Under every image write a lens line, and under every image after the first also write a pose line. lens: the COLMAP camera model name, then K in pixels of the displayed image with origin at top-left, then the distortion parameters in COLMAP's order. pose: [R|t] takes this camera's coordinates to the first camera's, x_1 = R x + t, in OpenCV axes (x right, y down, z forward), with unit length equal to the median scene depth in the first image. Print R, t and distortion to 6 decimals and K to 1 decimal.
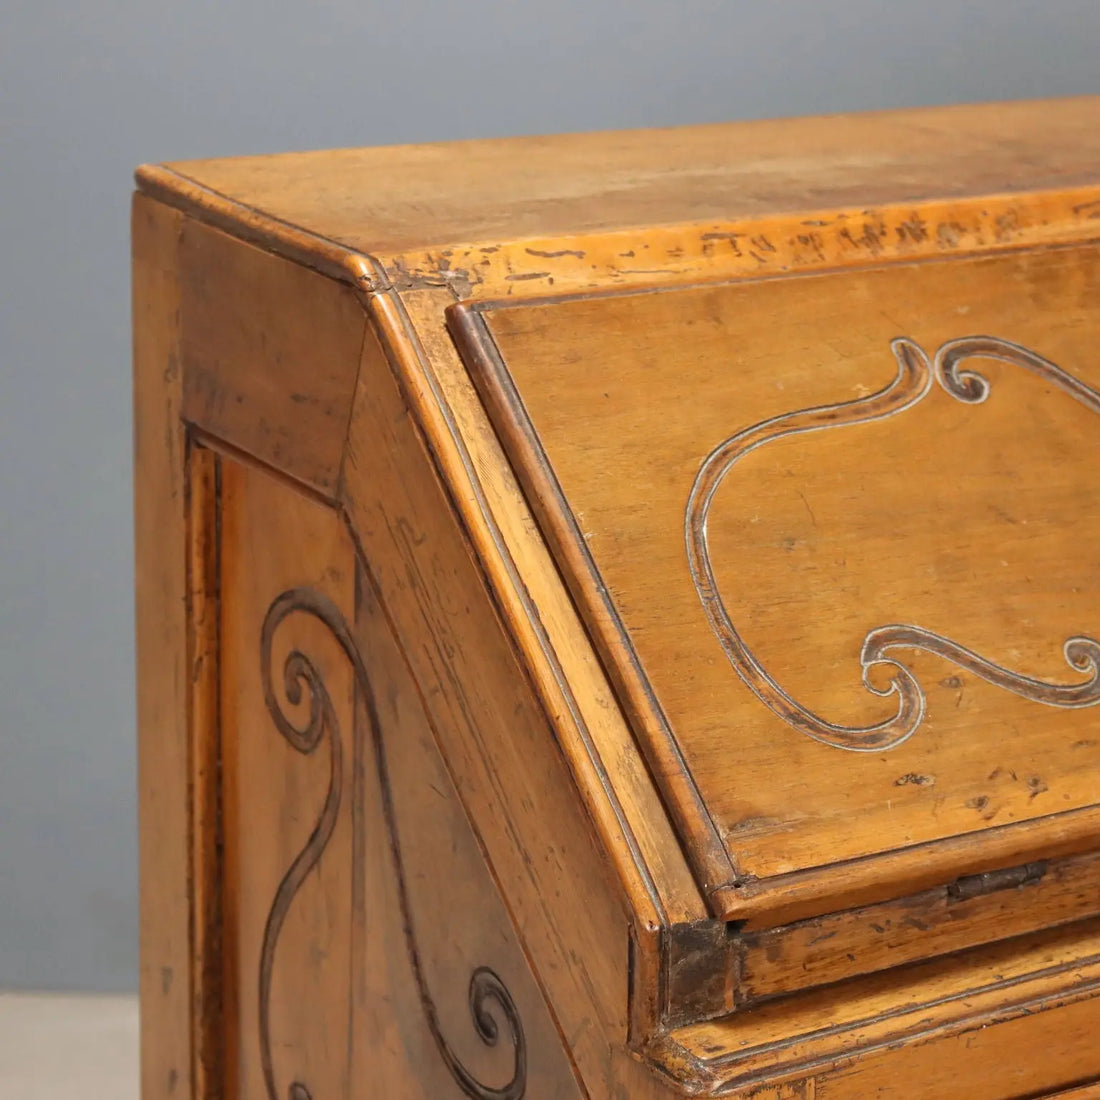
lens RADIAL K [[3152.4, 0, 545.5], [0, 3152.4, 558.5], [0, 0, 1]] dist [0.020614, 0.000000]
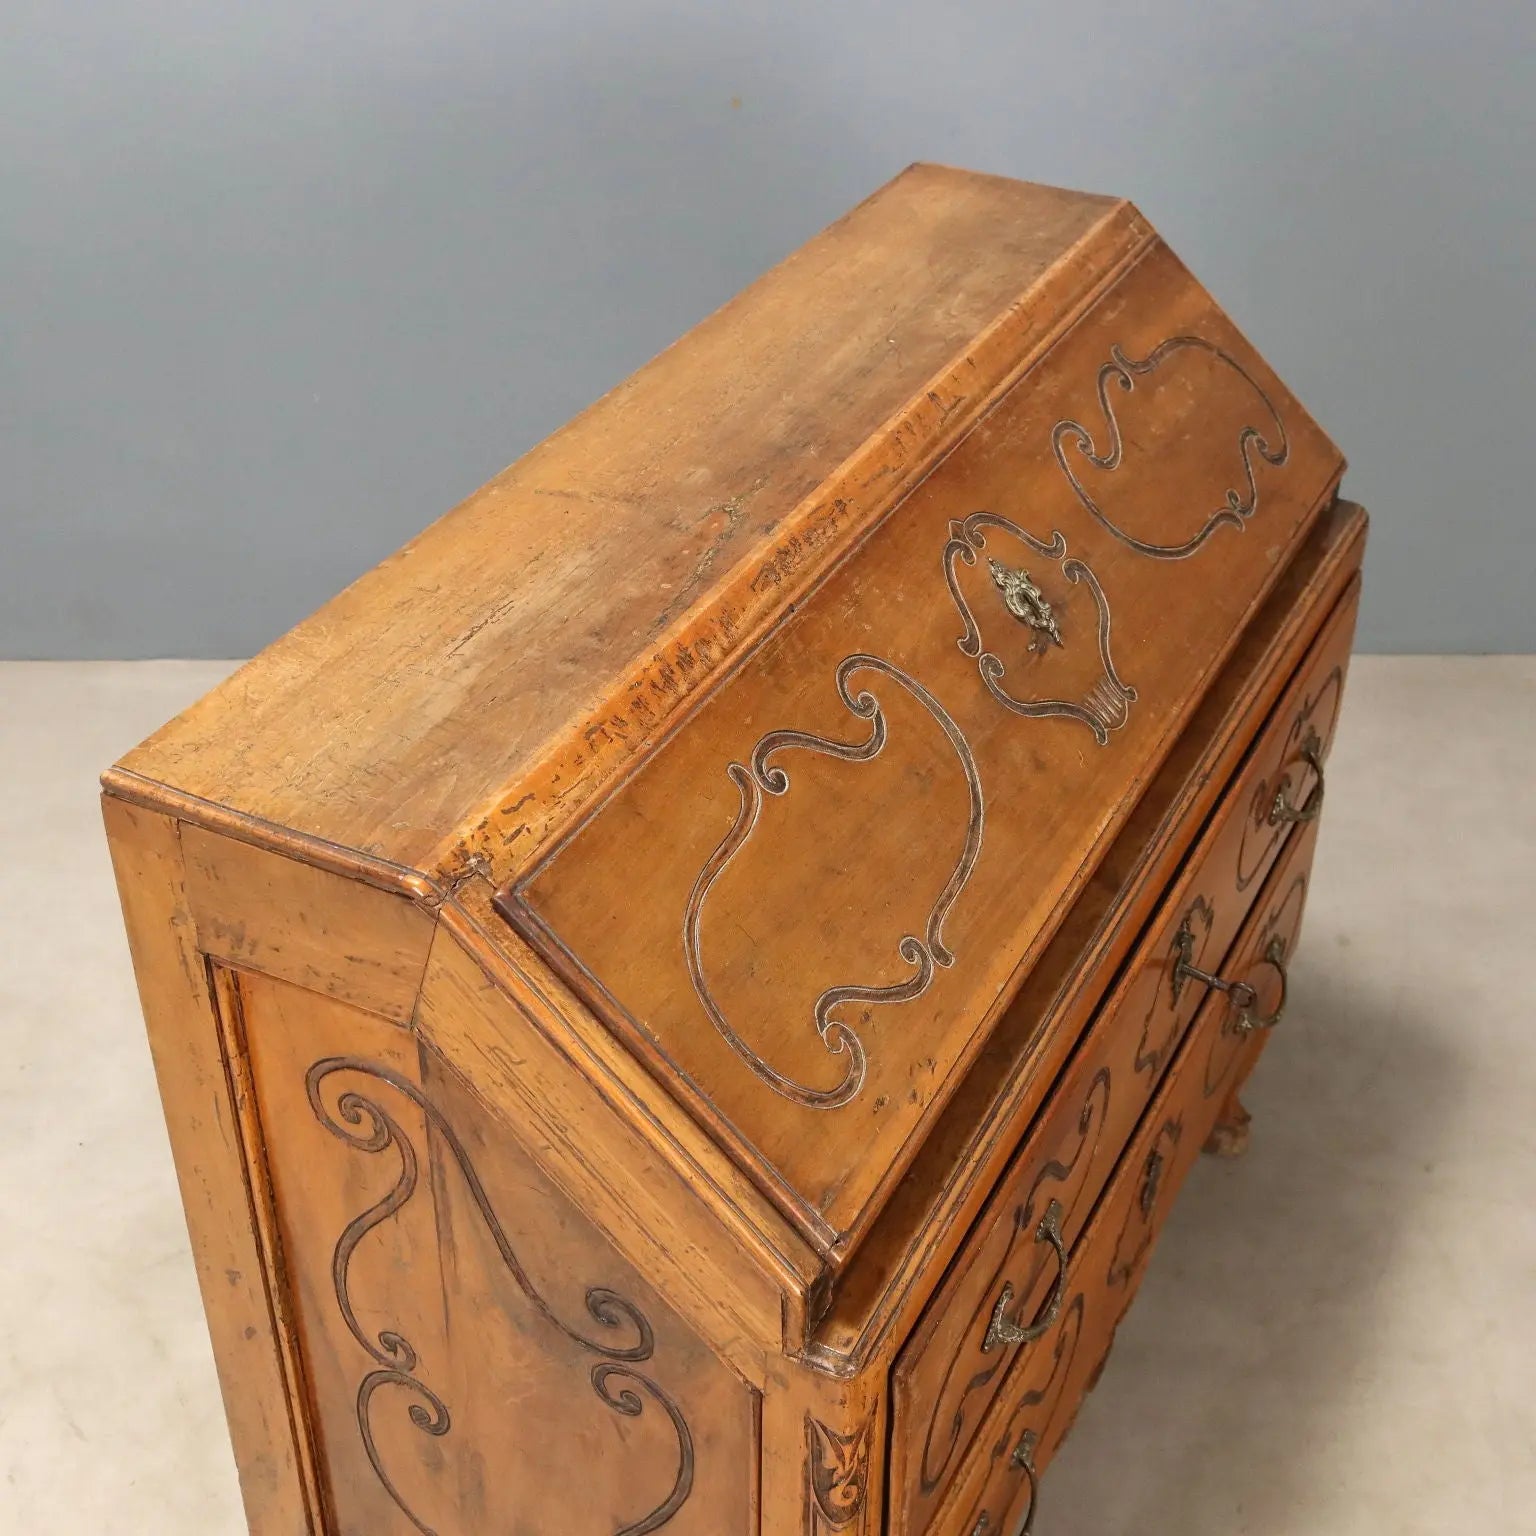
lens RADIAL K [[2187.7, 0, 767.8], [0, 2187.7, 779.0], [0, 0, 1]] dist [0.007831, 0.000000]
pose [[0.847909, -0.322619, 0.420675, -0.301244], [0.172947, 0.918434, 0.355764, -0.428162], [-0.501139, -0.228901, 0.834544, 0.175534]]
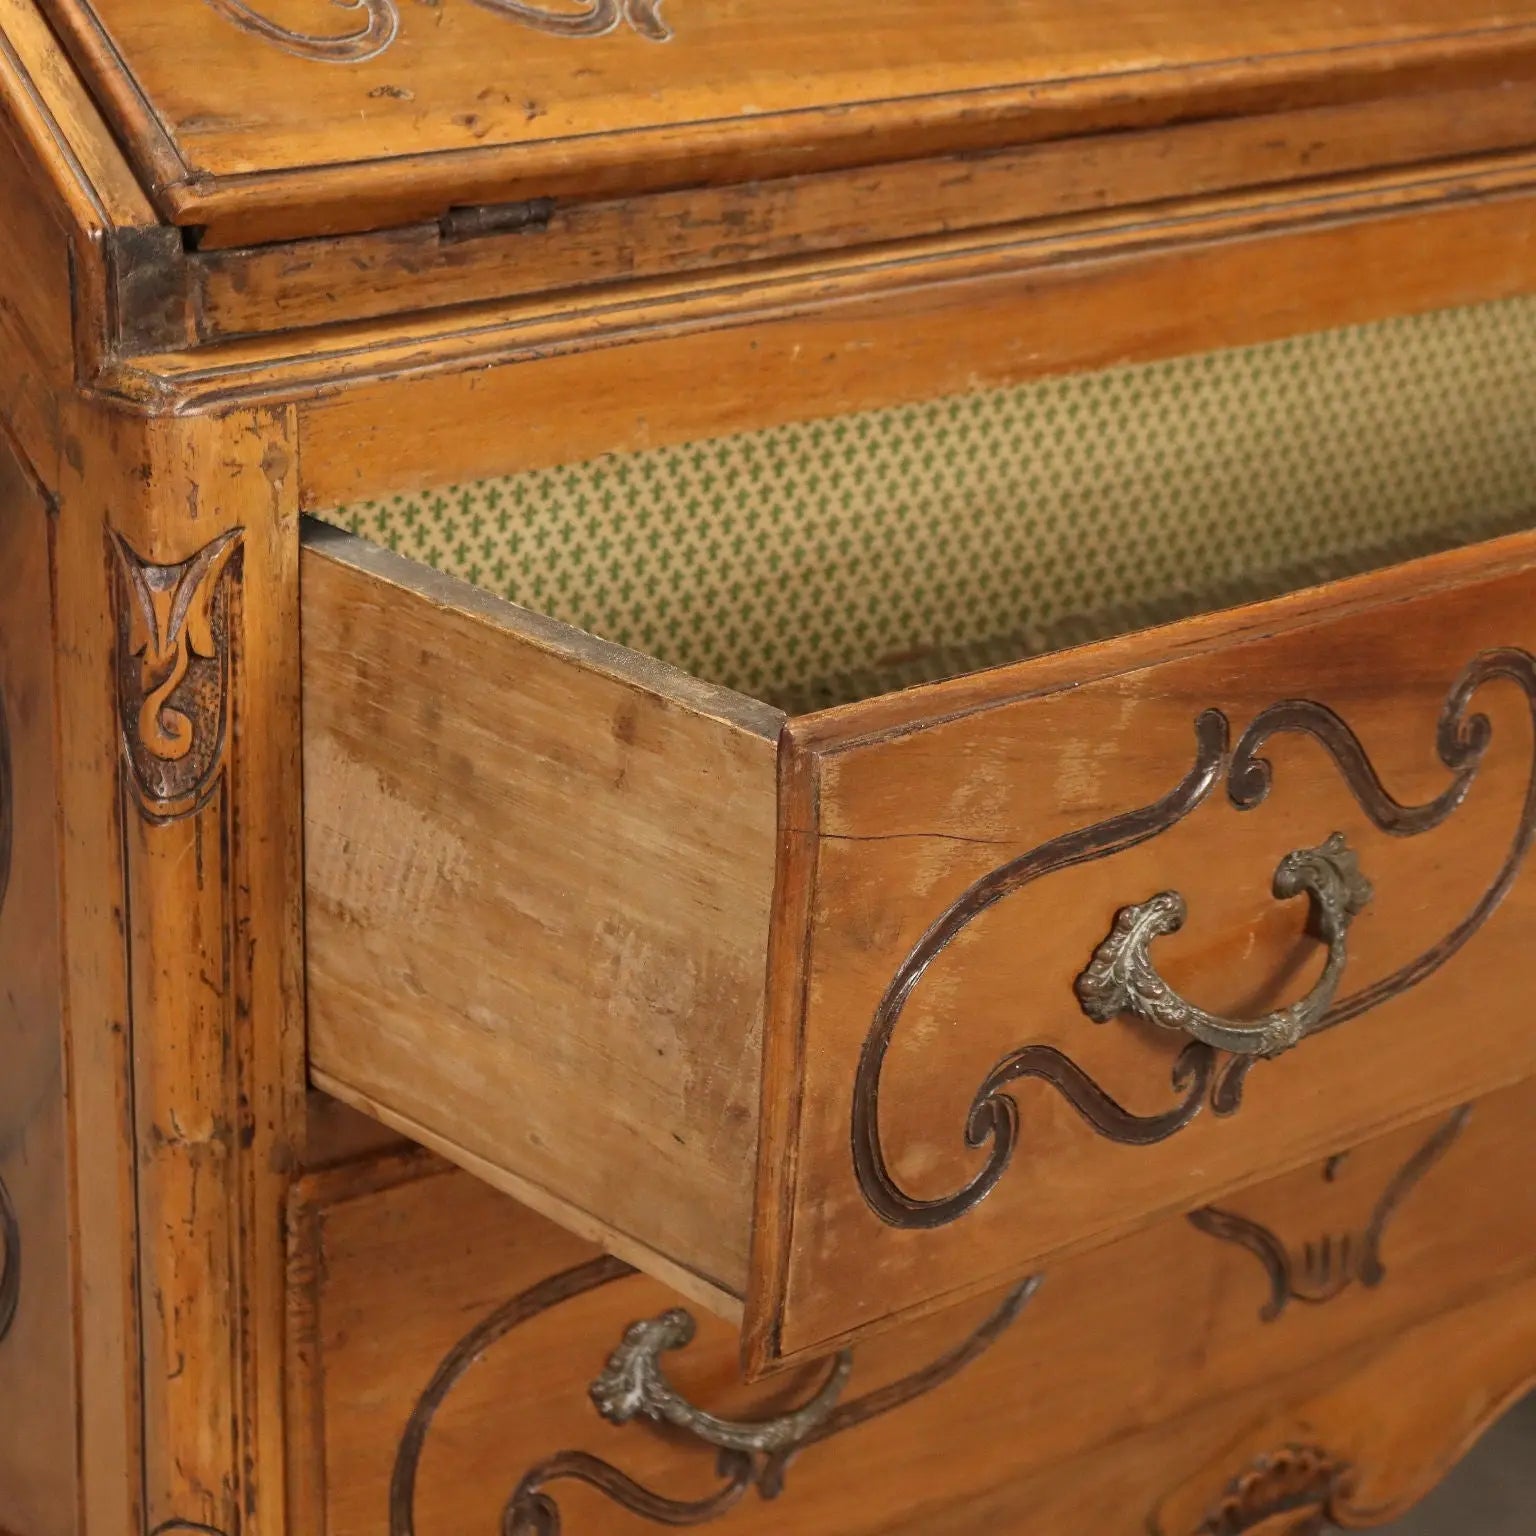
lens RADIAL K [[4401.9, 0, 761.3], [0, 4401.9, 772.3], [0, 0, 1]] dist [0.020614, 0.000000]
pose [[0.981286, -0.066816, 0.180592, -0.012890], [0.067642, 0.997708, 0.001585, 0.245169], [-0.180284, 0.010660, 0.983557, -0.189540]]
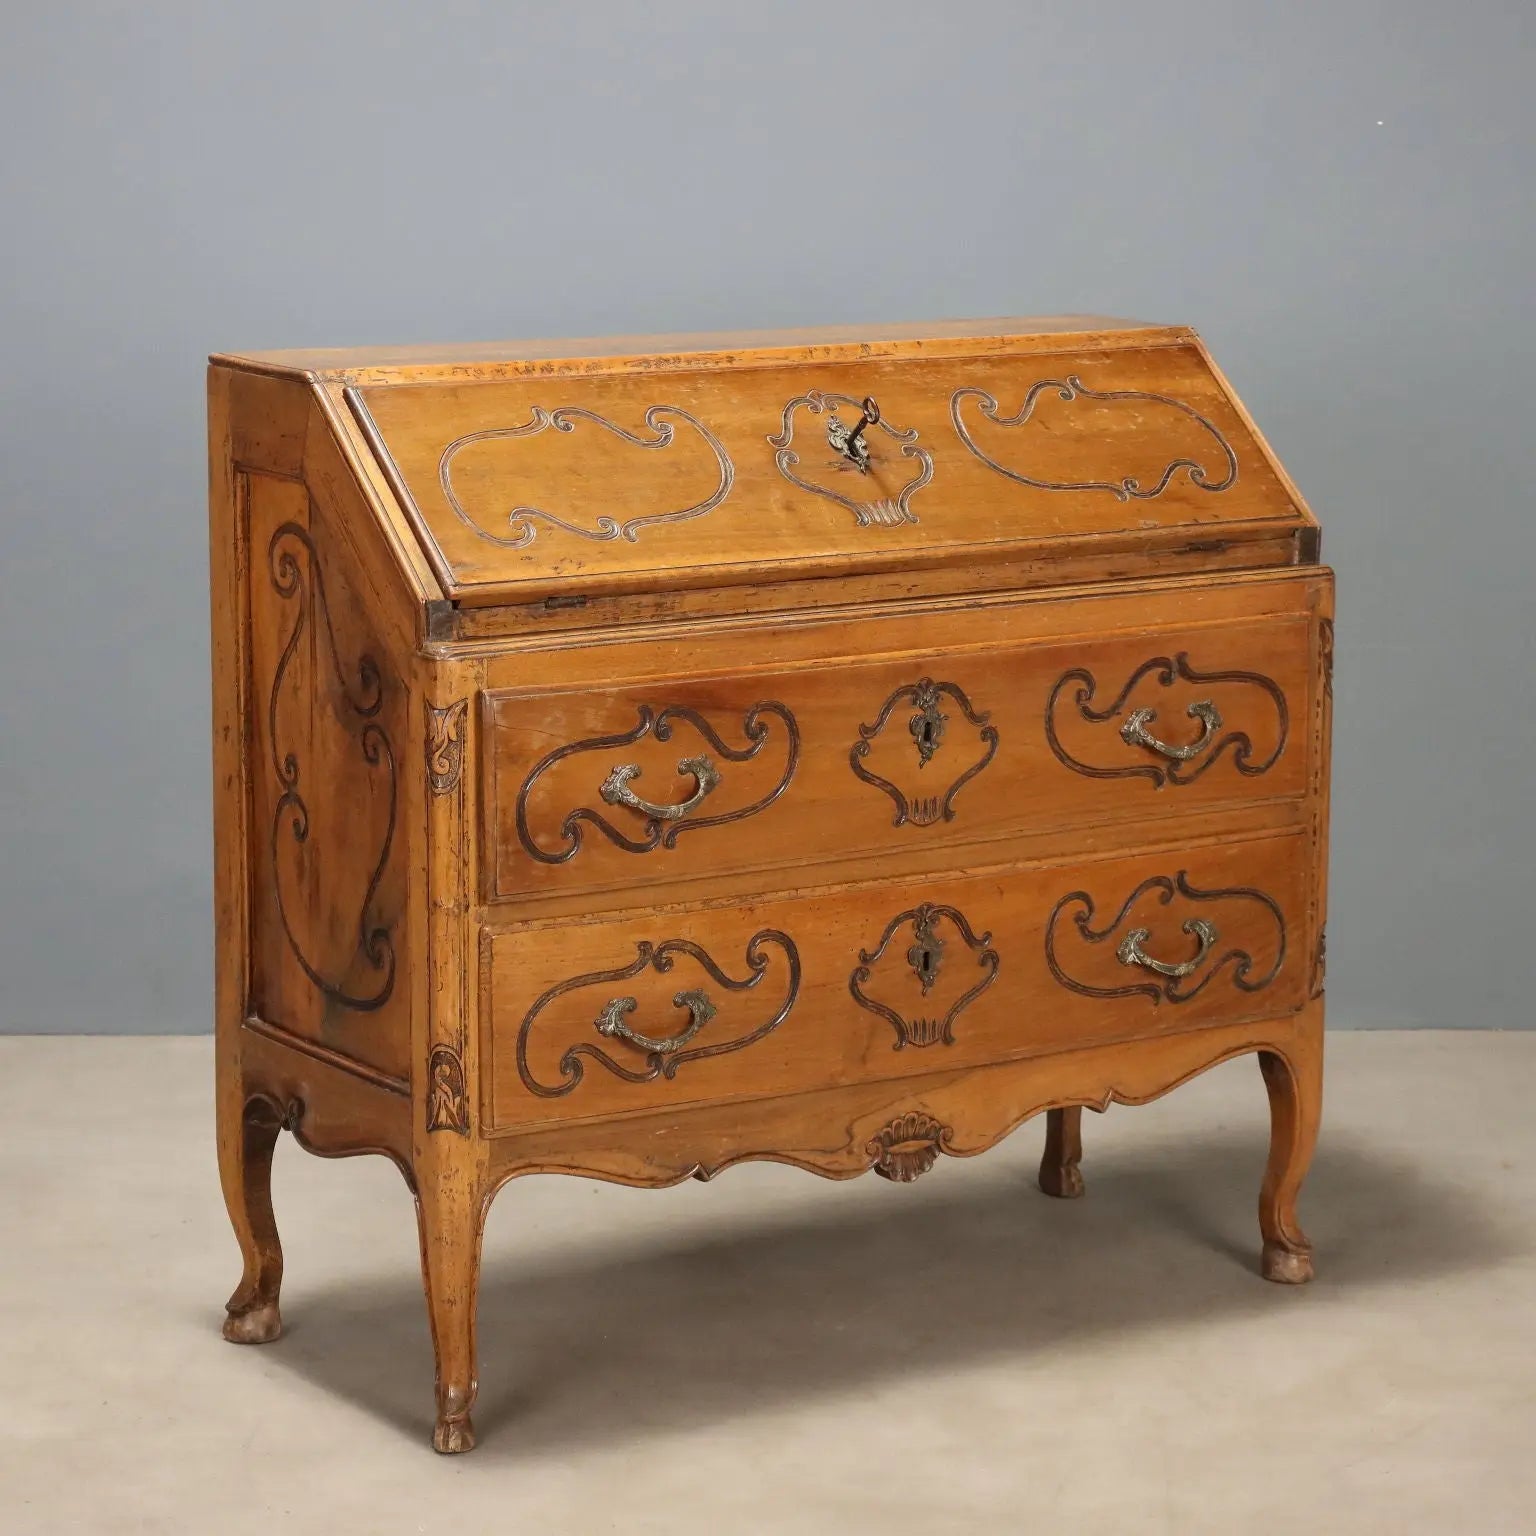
lens RADIAL K [[4401.9, 0, 769.4], [0, 4401.9, 756.0], [0, 0, 1]] dist [0.020614, 0.000000]
pose [[0.998818, -0.028183, 0.039602, 0.155907], [0.032933, 0.991622, -0.124901, 0.640747], [-0.035750, 0.126058, 0.991378, -2.375618]]
